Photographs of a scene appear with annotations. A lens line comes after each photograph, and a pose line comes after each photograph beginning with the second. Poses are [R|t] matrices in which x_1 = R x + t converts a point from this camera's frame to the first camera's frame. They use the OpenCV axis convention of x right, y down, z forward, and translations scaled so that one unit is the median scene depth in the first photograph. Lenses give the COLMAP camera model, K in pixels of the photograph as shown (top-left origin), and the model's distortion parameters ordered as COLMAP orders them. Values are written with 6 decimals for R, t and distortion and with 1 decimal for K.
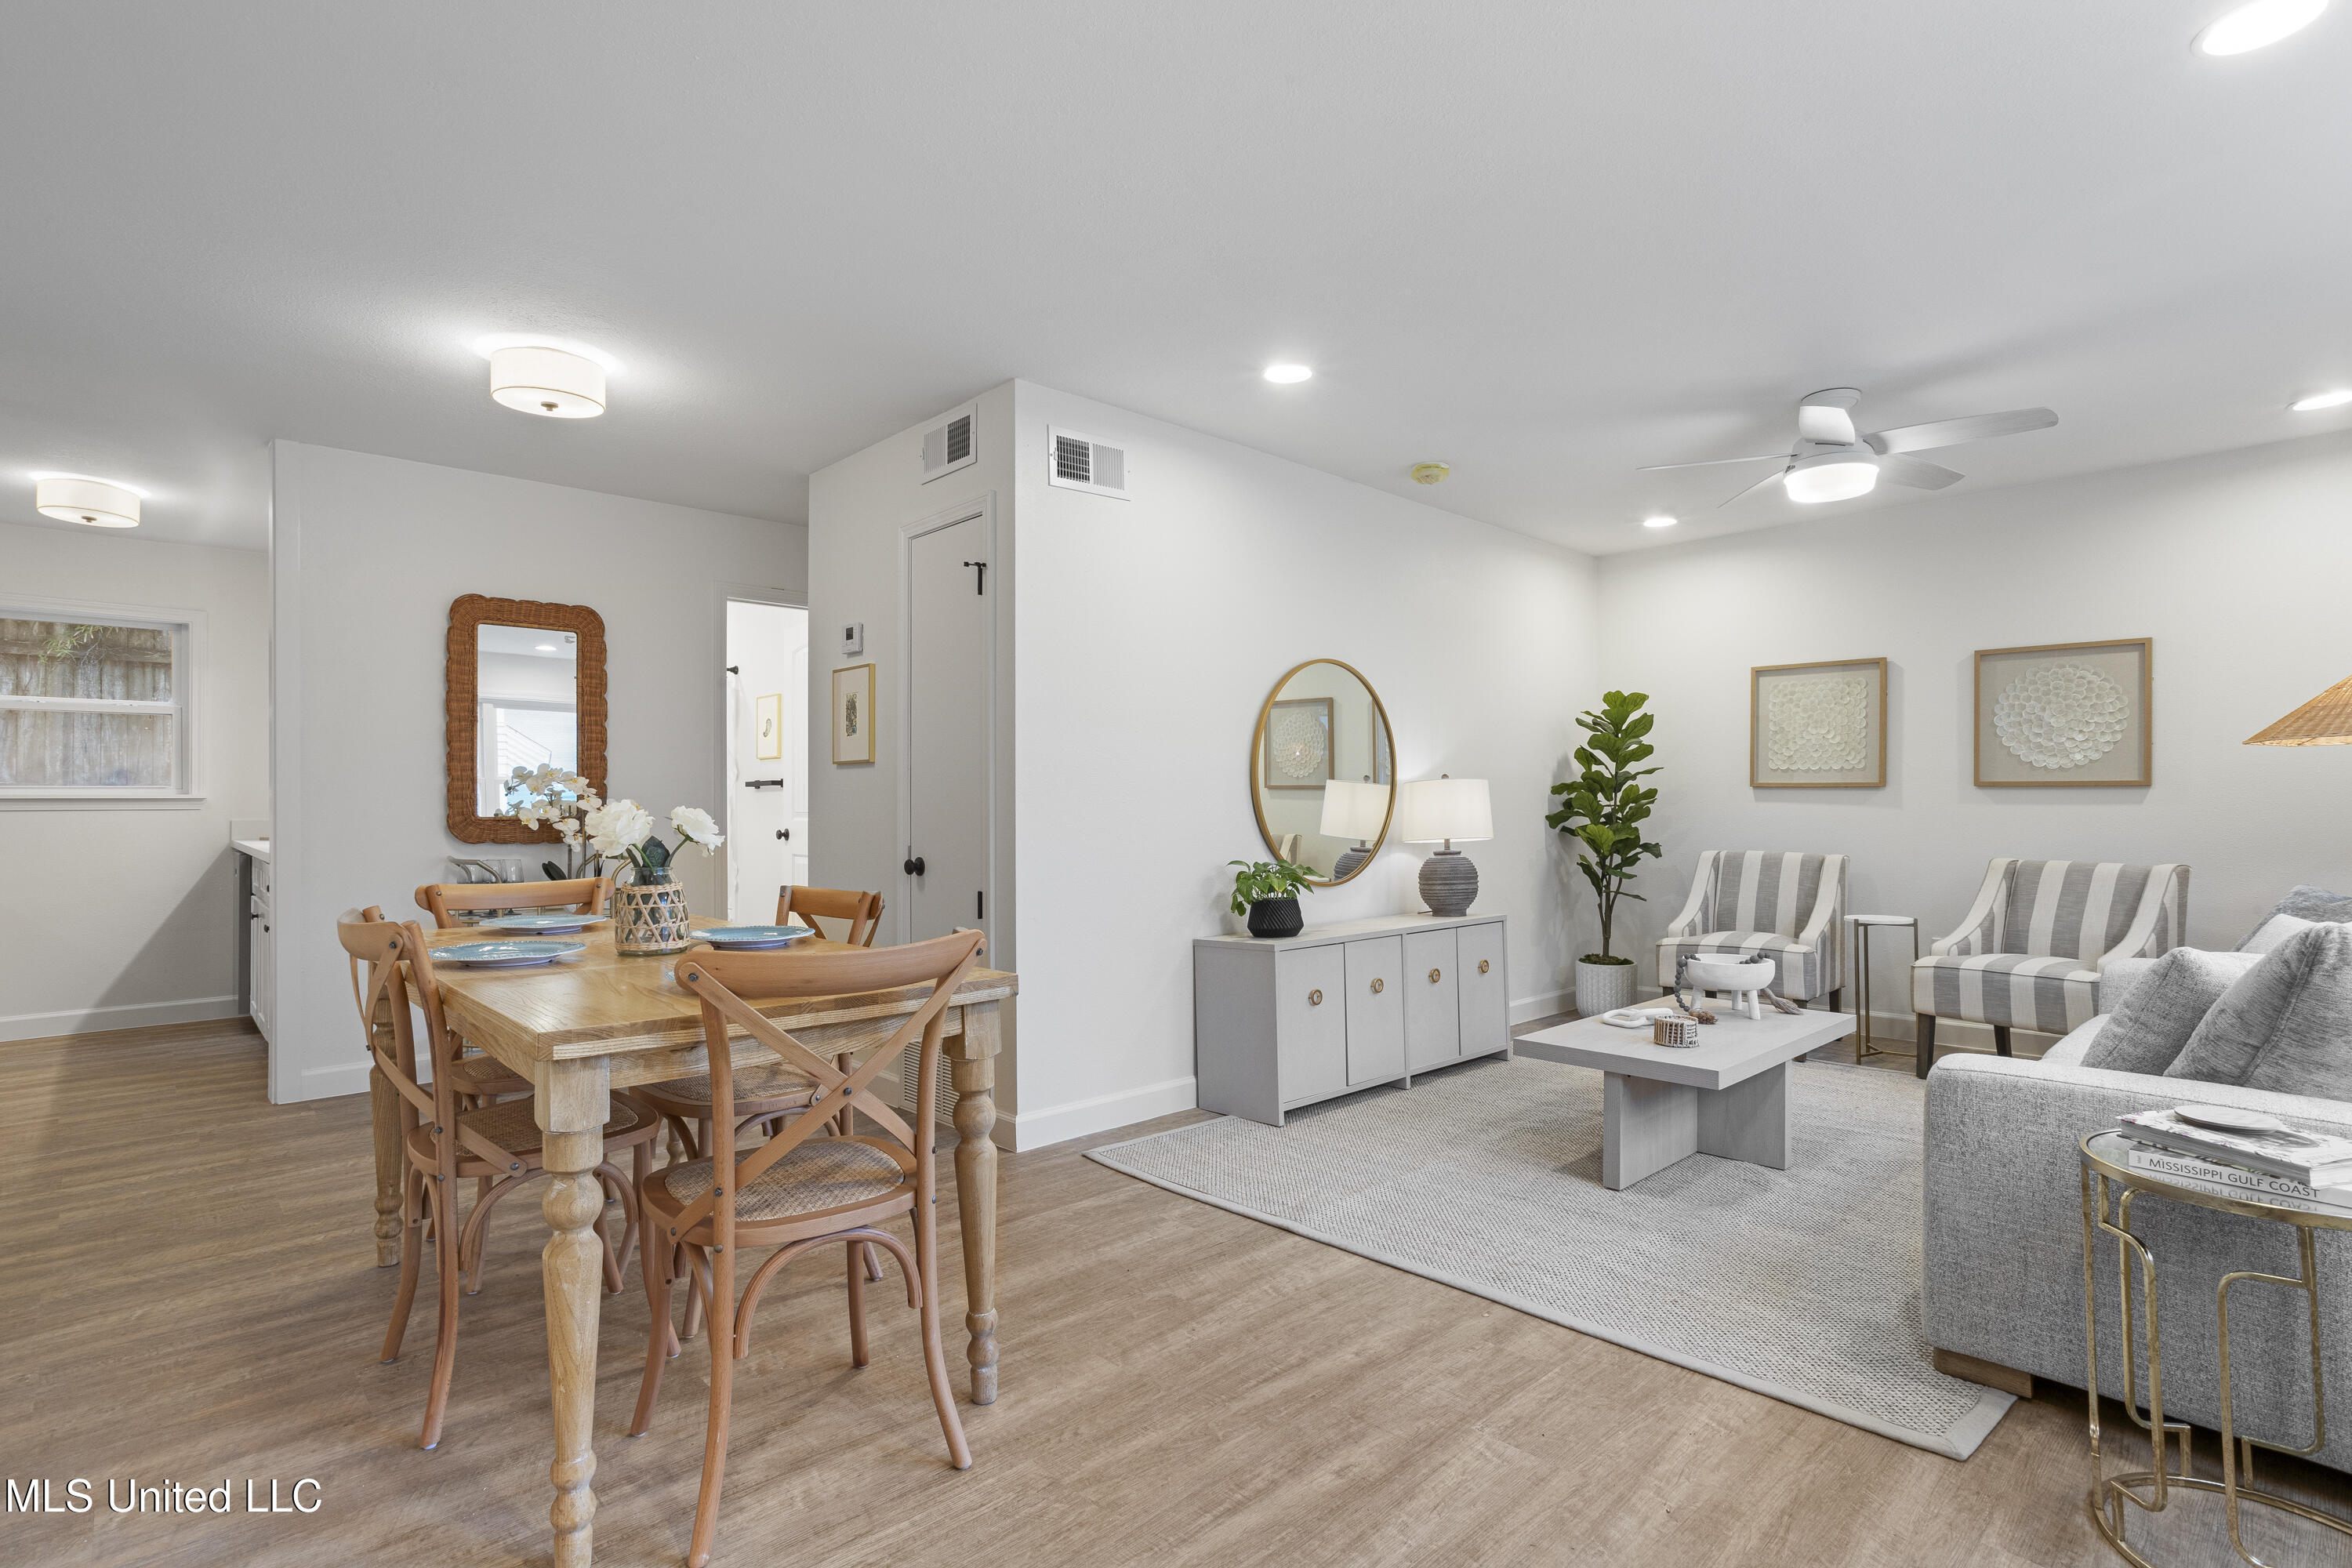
lens RADIAL K [[1137.4, 0, 1166.1], [0, 1137.4, 806.7], [0, 0, 1]] dist [-0.058218, 0.034543]
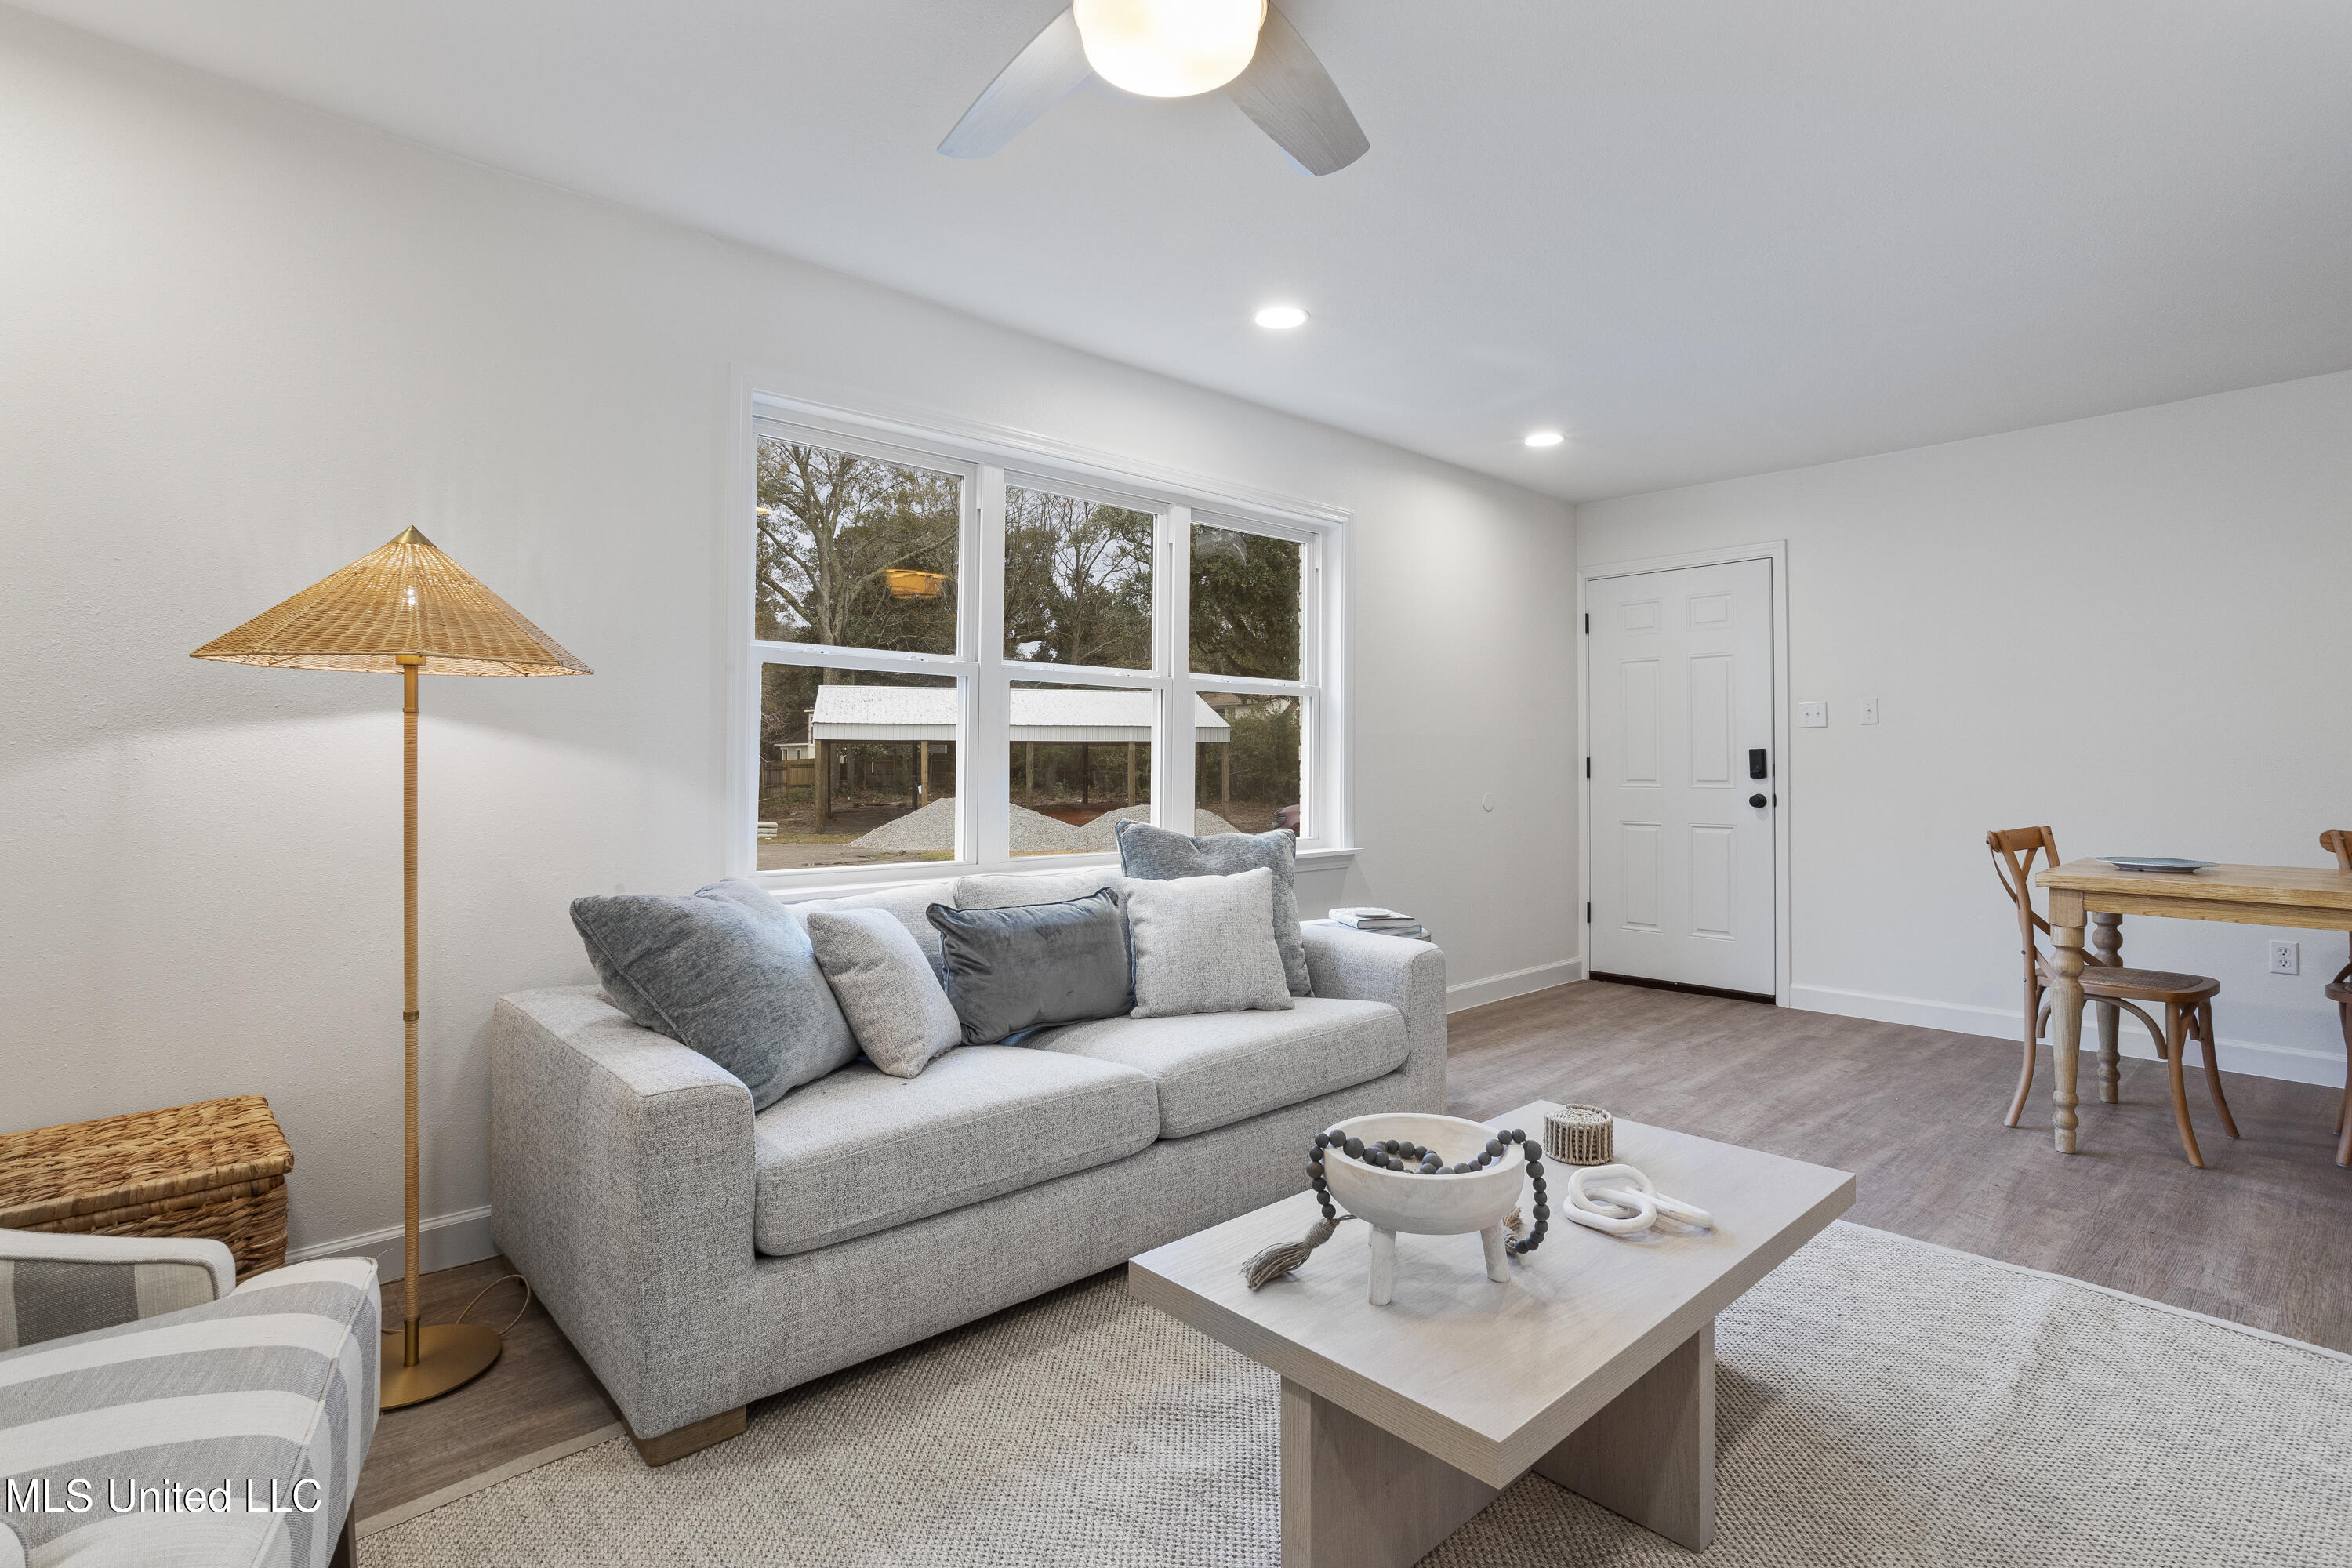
lens RADIAL K [[1134.6, 0, 1173.9], [0, 1134.6, 796.1], [0, 0, 1]] dist [-0.054587, 0.034049]
pose [[-0.999970, 0.007775, -0.000245, 0.507780], [0.007761, 0.999286, 0.036976, -0.012507], [0.000532, 0.036973, -0.999316, 1.200094]]
